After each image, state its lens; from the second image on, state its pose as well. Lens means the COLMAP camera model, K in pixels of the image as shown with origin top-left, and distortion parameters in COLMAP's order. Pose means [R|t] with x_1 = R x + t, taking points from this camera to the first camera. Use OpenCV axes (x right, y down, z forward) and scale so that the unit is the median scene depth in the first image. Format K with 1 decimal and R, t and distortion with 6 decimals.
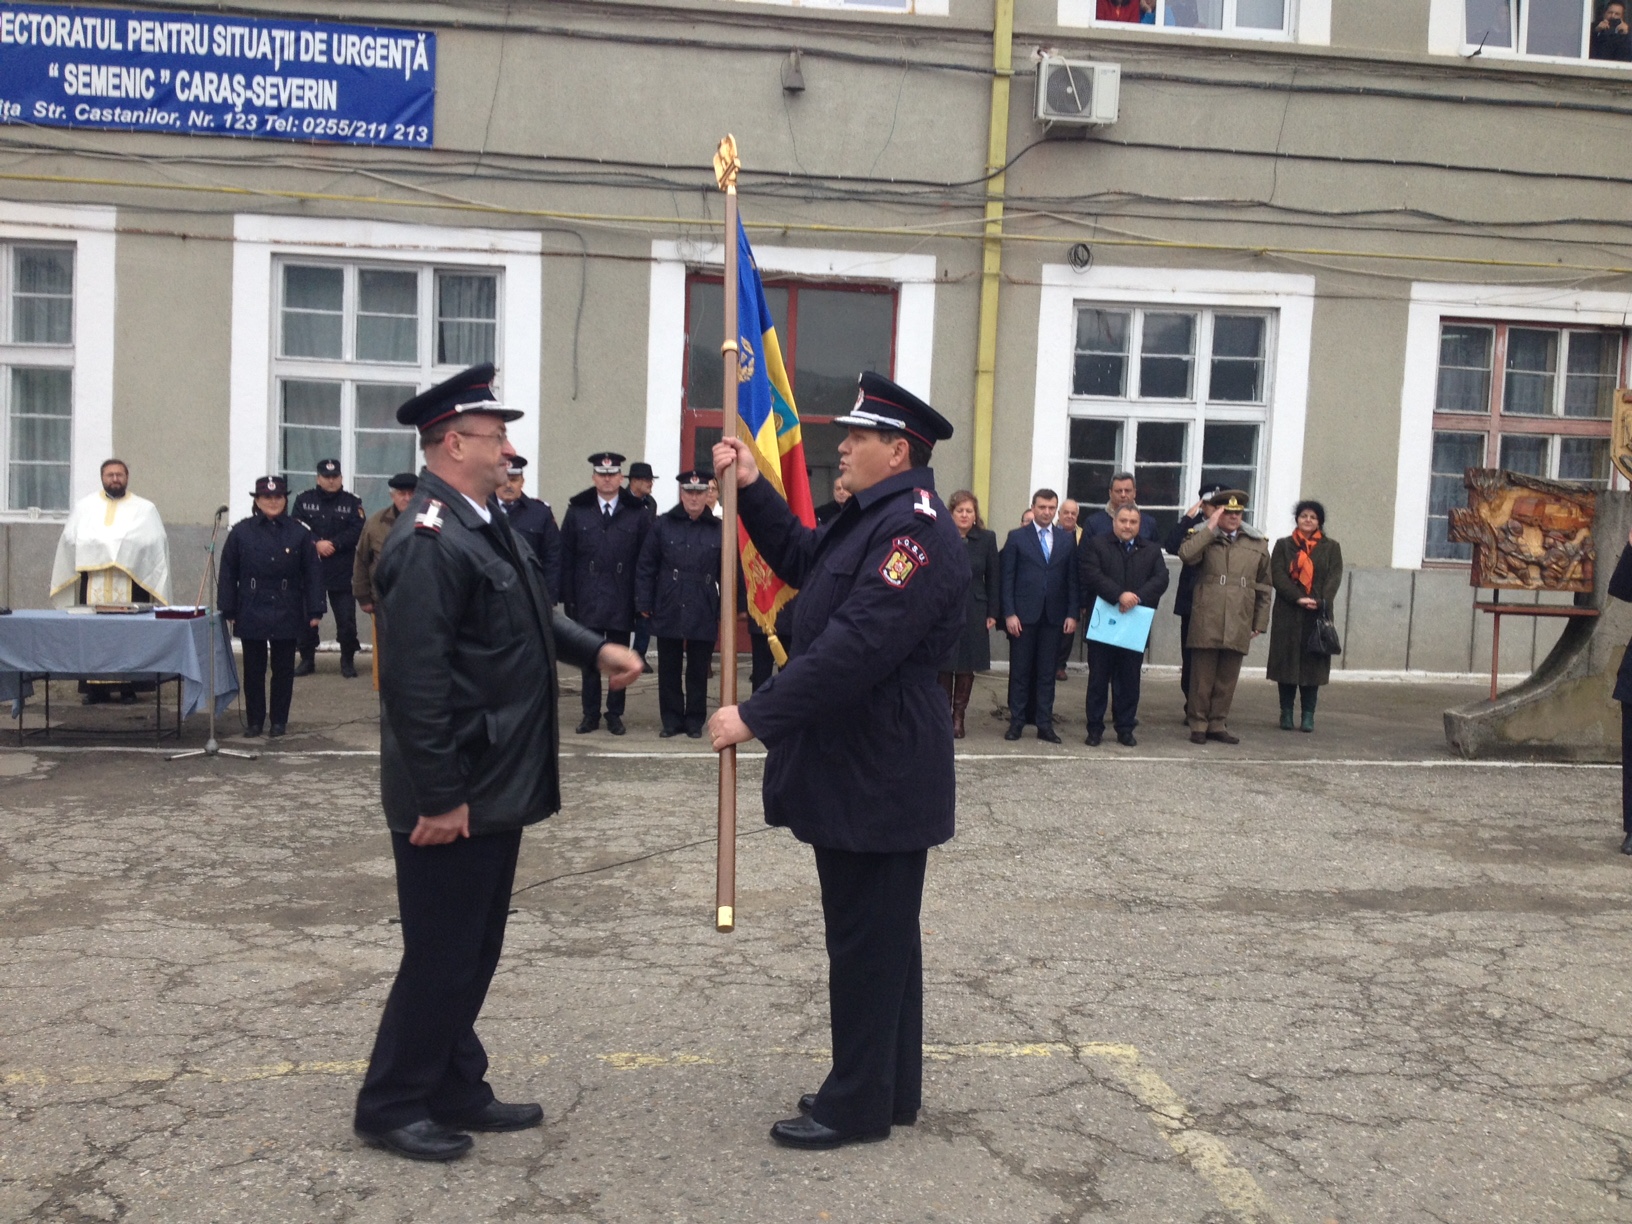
lens RADIAL K [[1580.0, 0, 798.6], [0, 1580.0, 604.0], [0, 0, 1]] dist [0.145907, -0.337912]
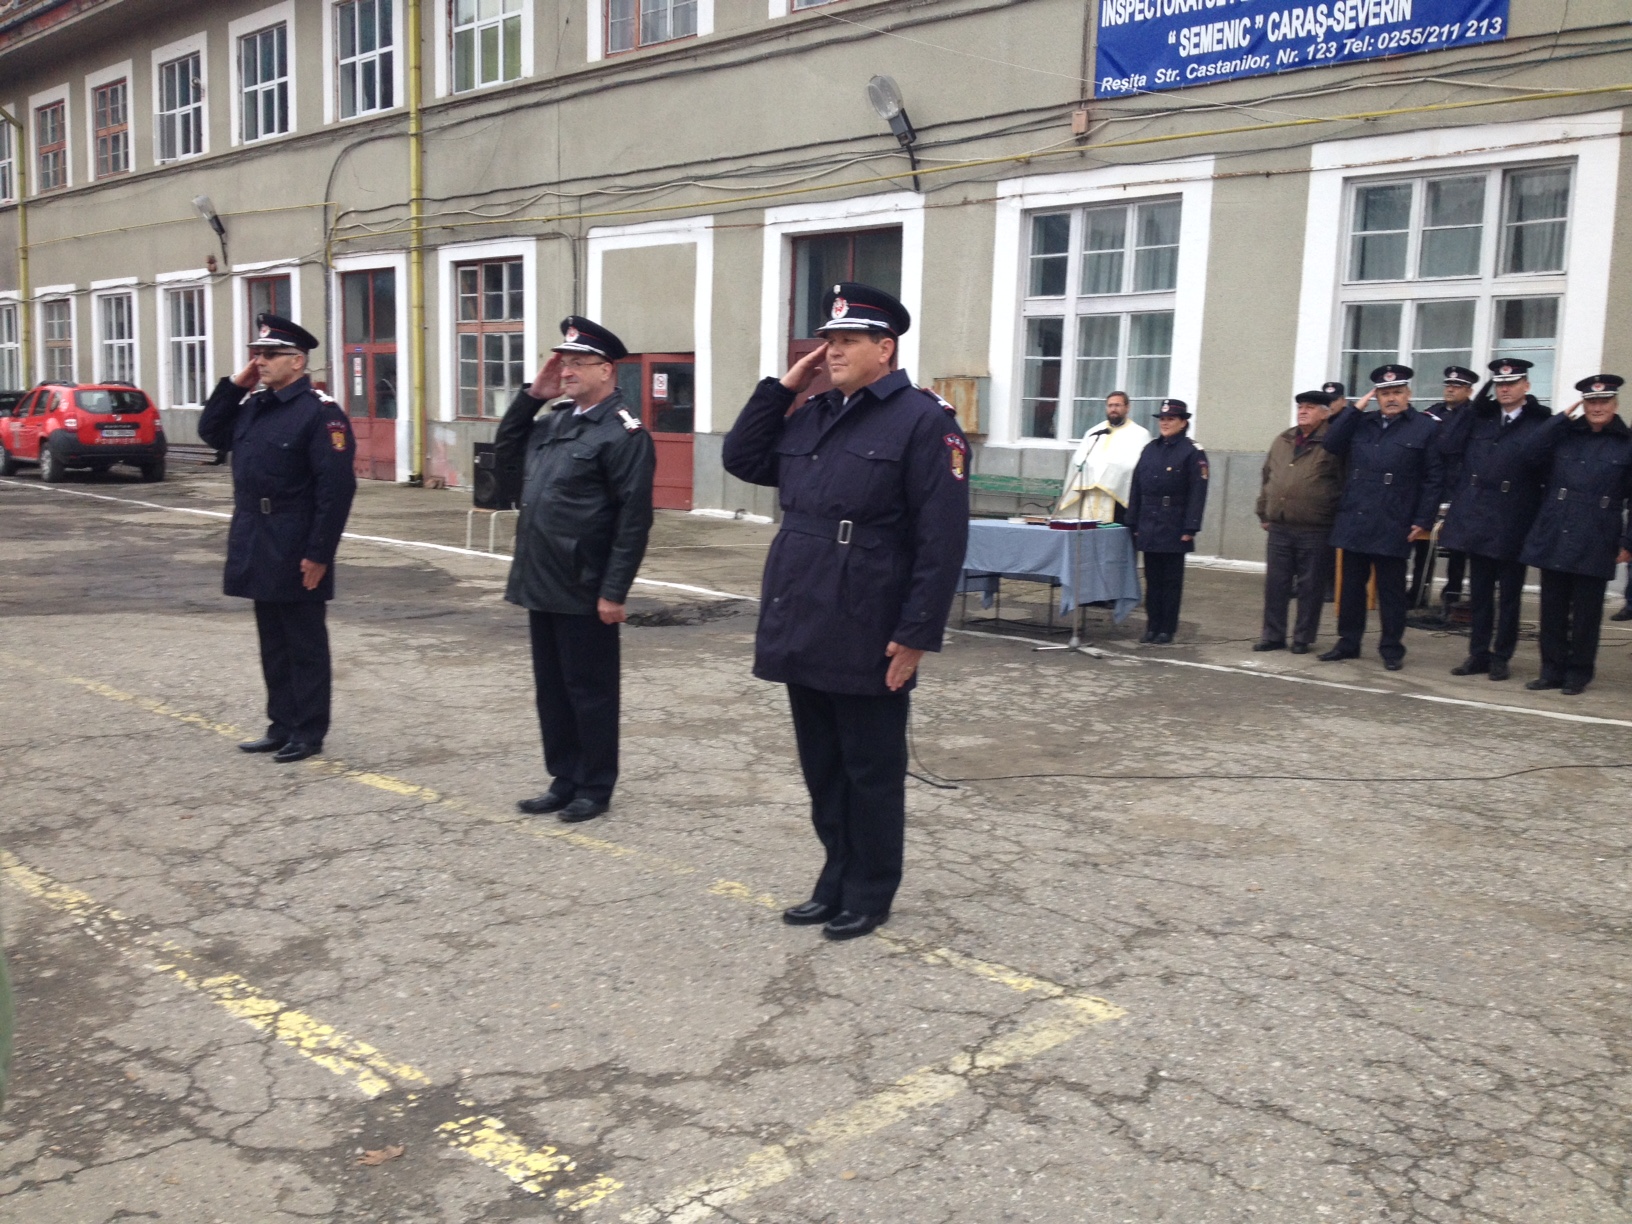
lens RADIAL K [[1580.0, 0, 798.6], [0, 1580.0, 604.0], [0, 0, 1]] dist [0.145907, -0.337912]
pose [[0.604437, 0.072551, -0.793342, 0.282871], [-0.048527, 0.997348, 0.054235, 0.007997], [0.795173, 0.005717, 0.606355, 0.128046]]
